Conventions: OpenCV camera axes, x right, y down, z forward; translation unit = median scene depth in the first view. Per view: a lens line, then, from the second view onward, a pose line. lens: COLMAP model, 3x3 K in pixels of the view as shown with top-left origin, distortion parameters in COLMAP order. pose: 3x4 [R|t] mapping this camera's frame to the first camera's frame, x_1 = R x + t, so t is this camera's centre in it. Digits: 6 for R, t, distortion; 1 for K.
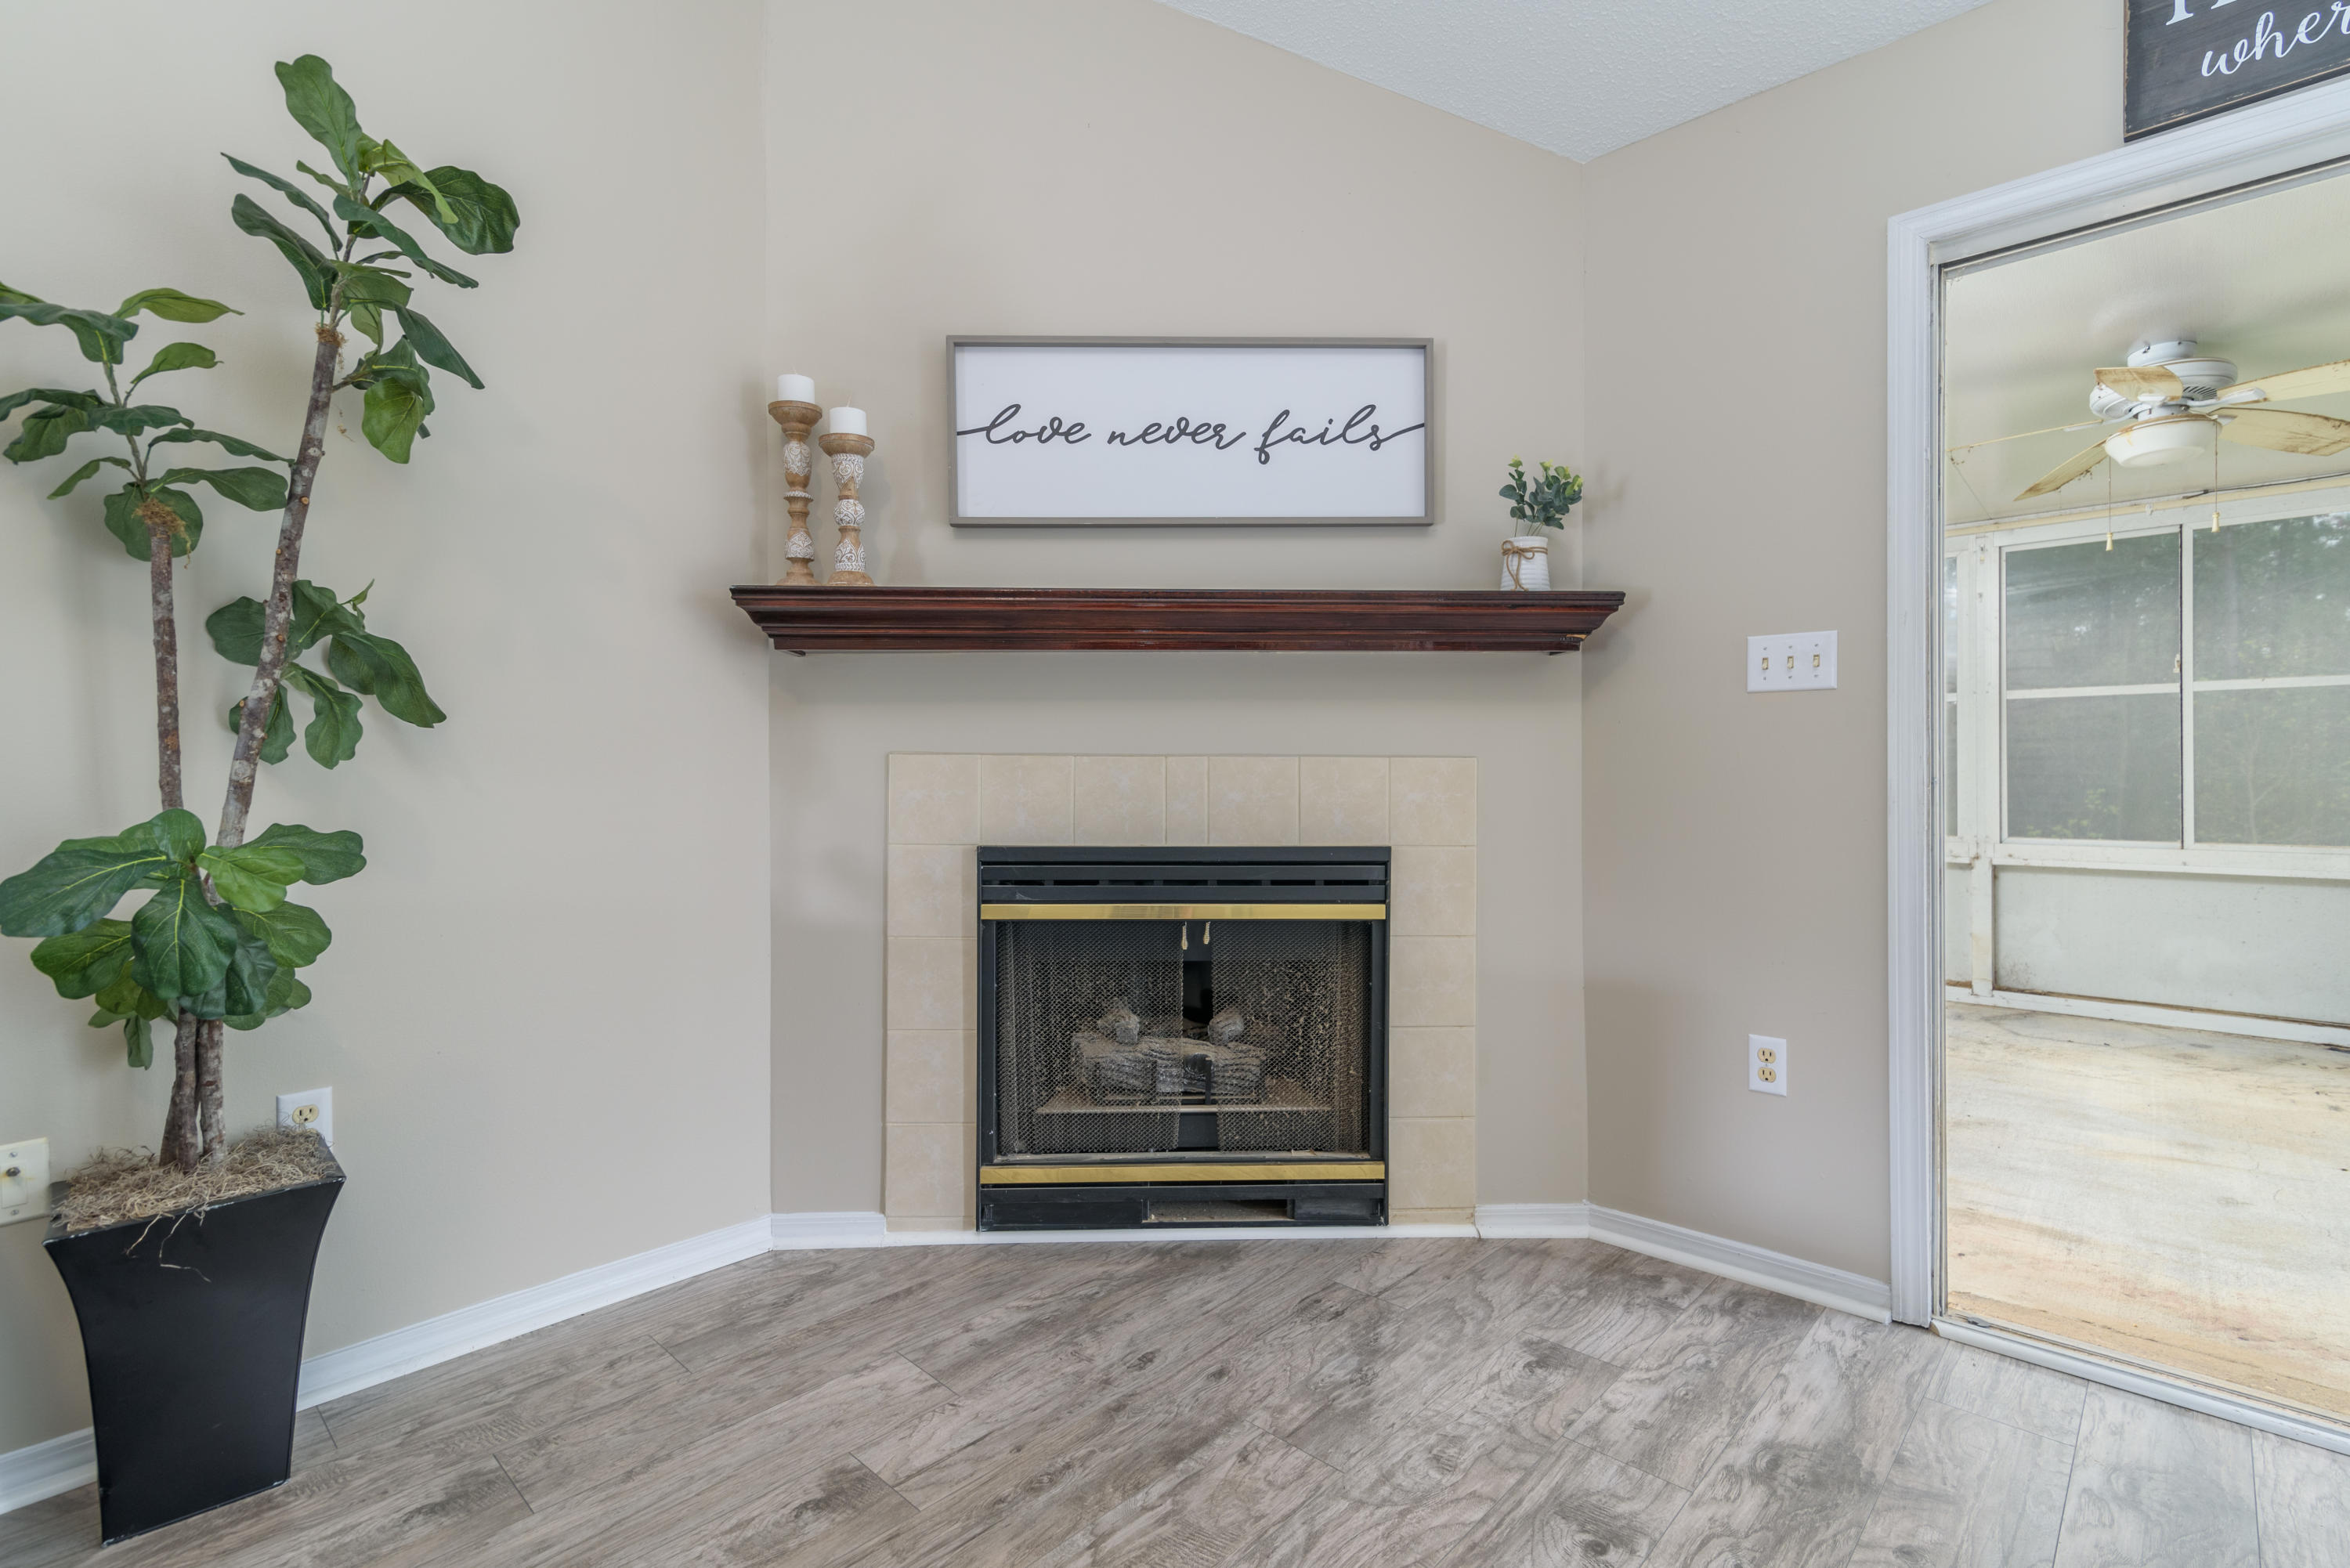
lens RADIAL K [[1082.8, 0, 1207.6], [0, 1082.8, 775.5], [0, 0, 1]] dist [0.014190, -0.000123]
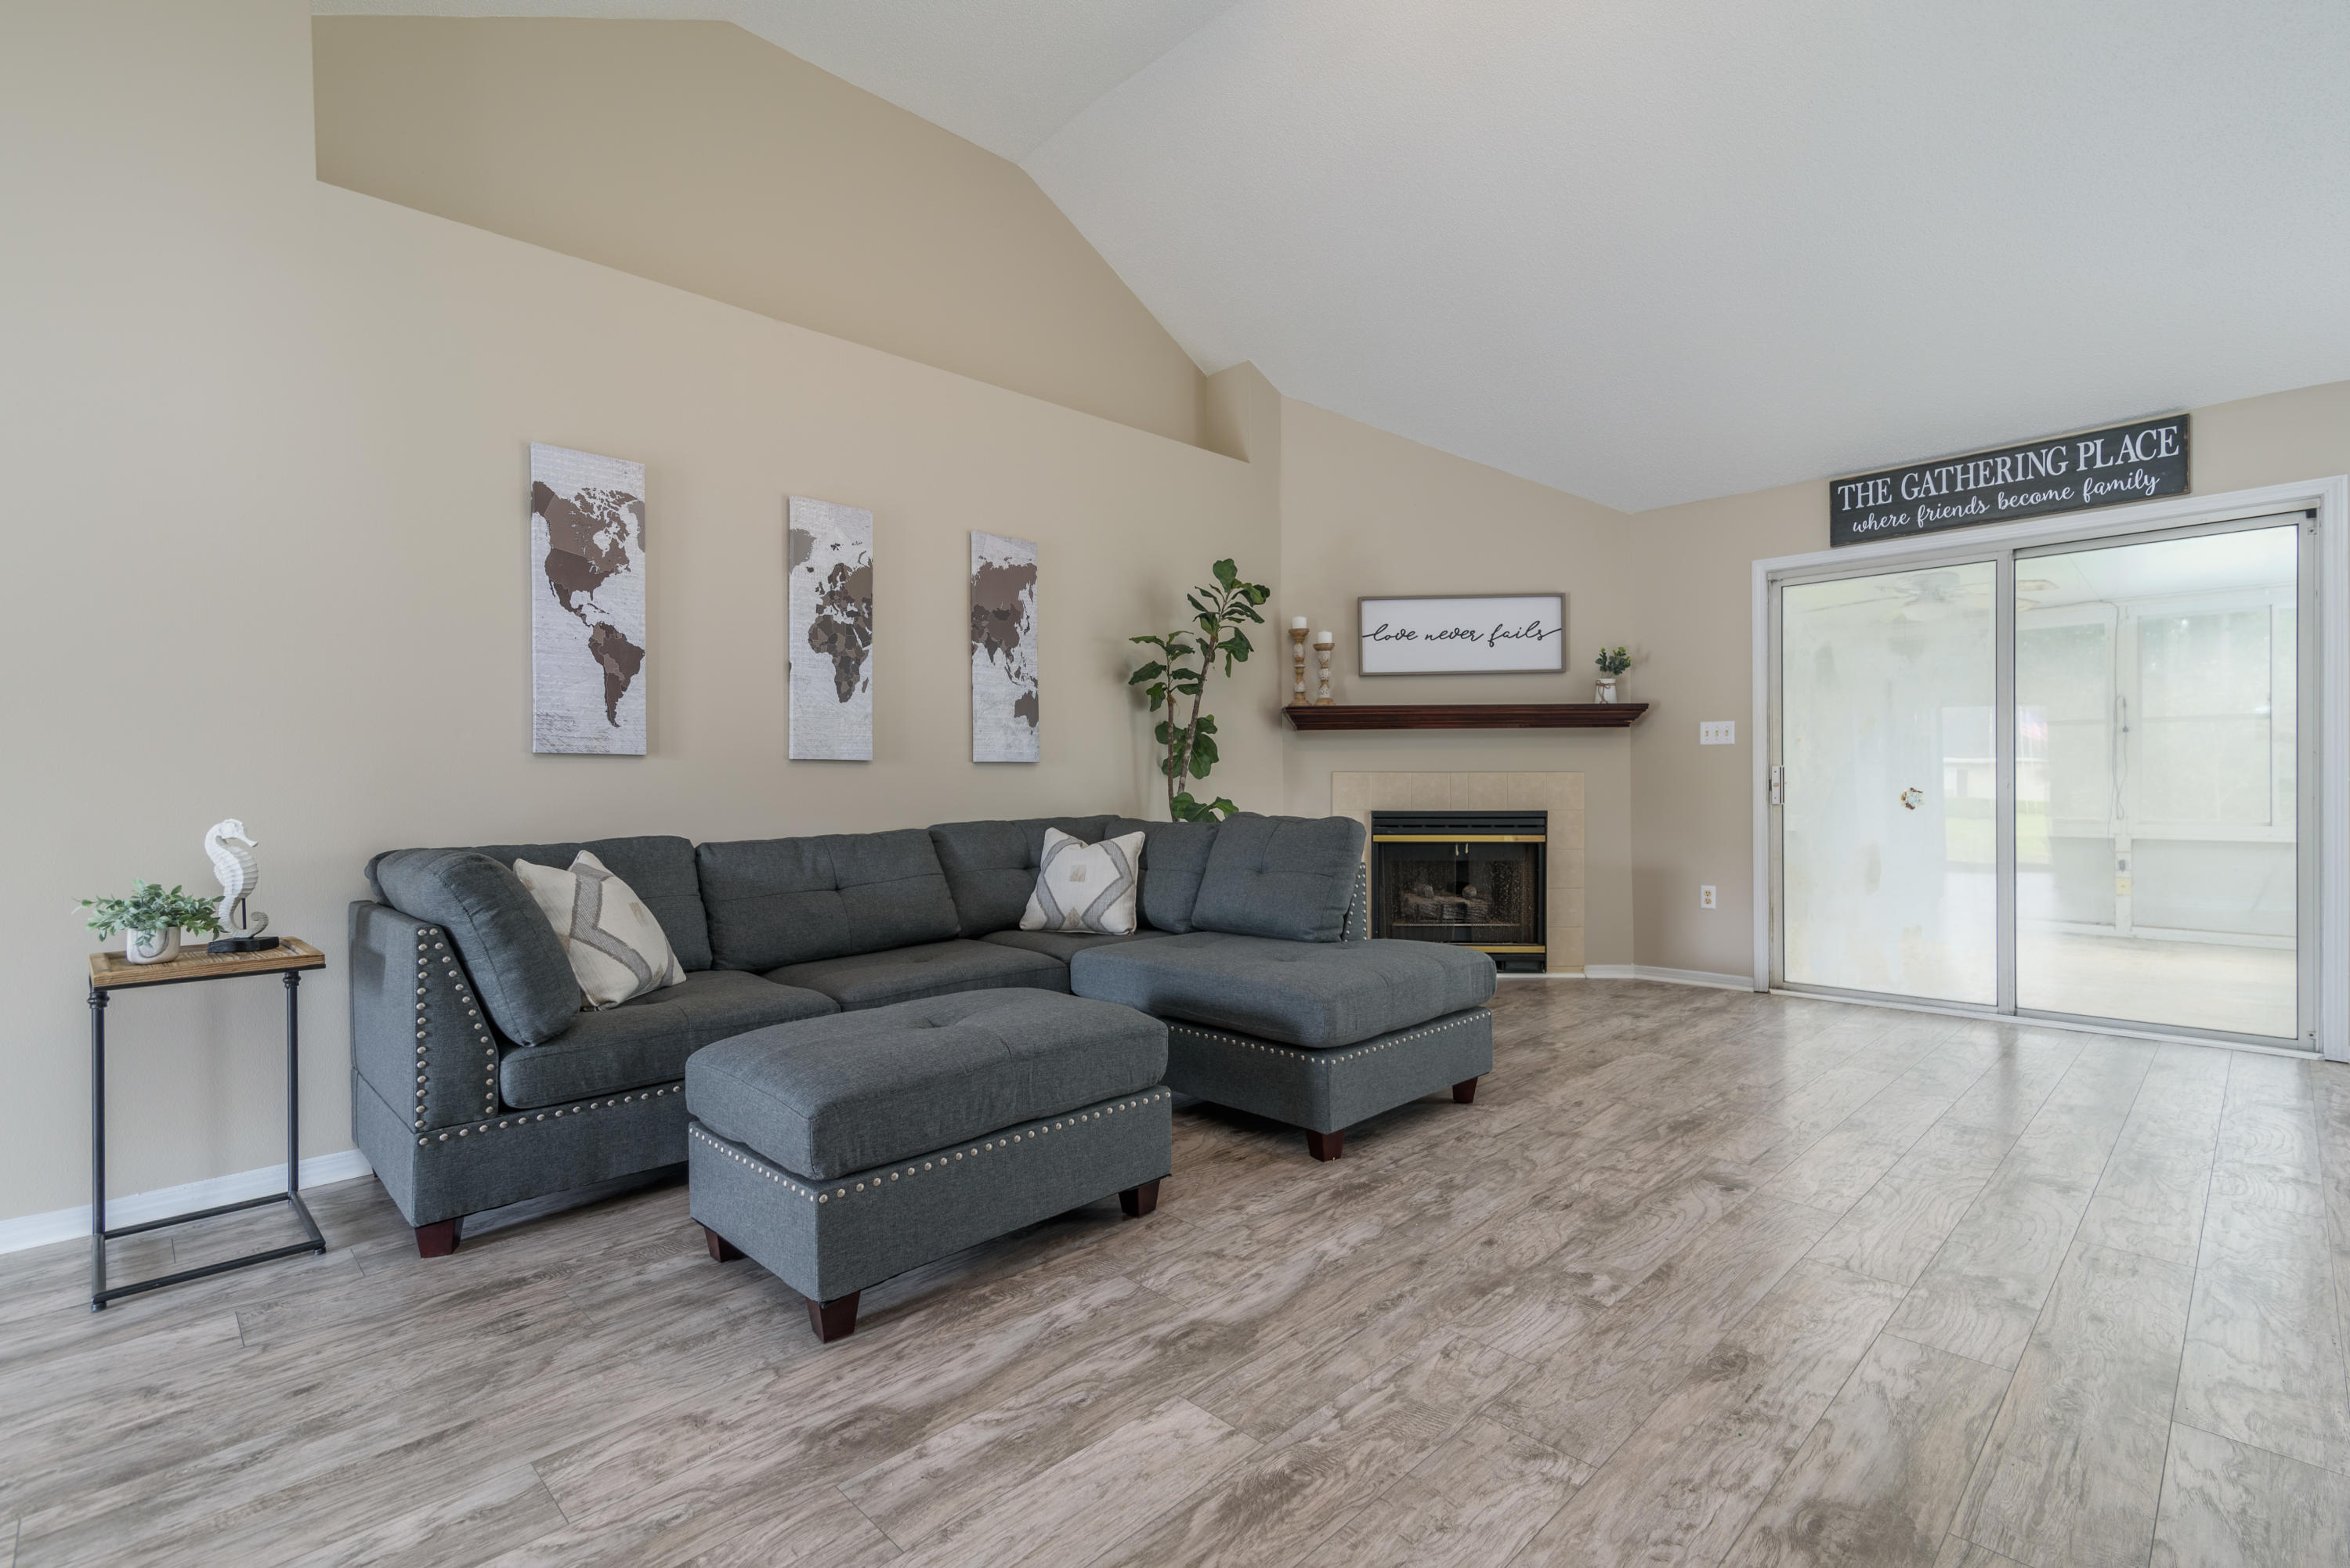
lens RADIAL K [[1075.3, 0, 1197.1], [0, 1075.3, 792.0], [0, 0, 1]] dist [0.011352, -0.000248]
pose [[0.998959, -0.004665, -0.045385, -0.482833], [0.004977, 0.999965, 0.006751, 0.006072], [0.045351, -0.006970, 0.998947, -1.360917]]
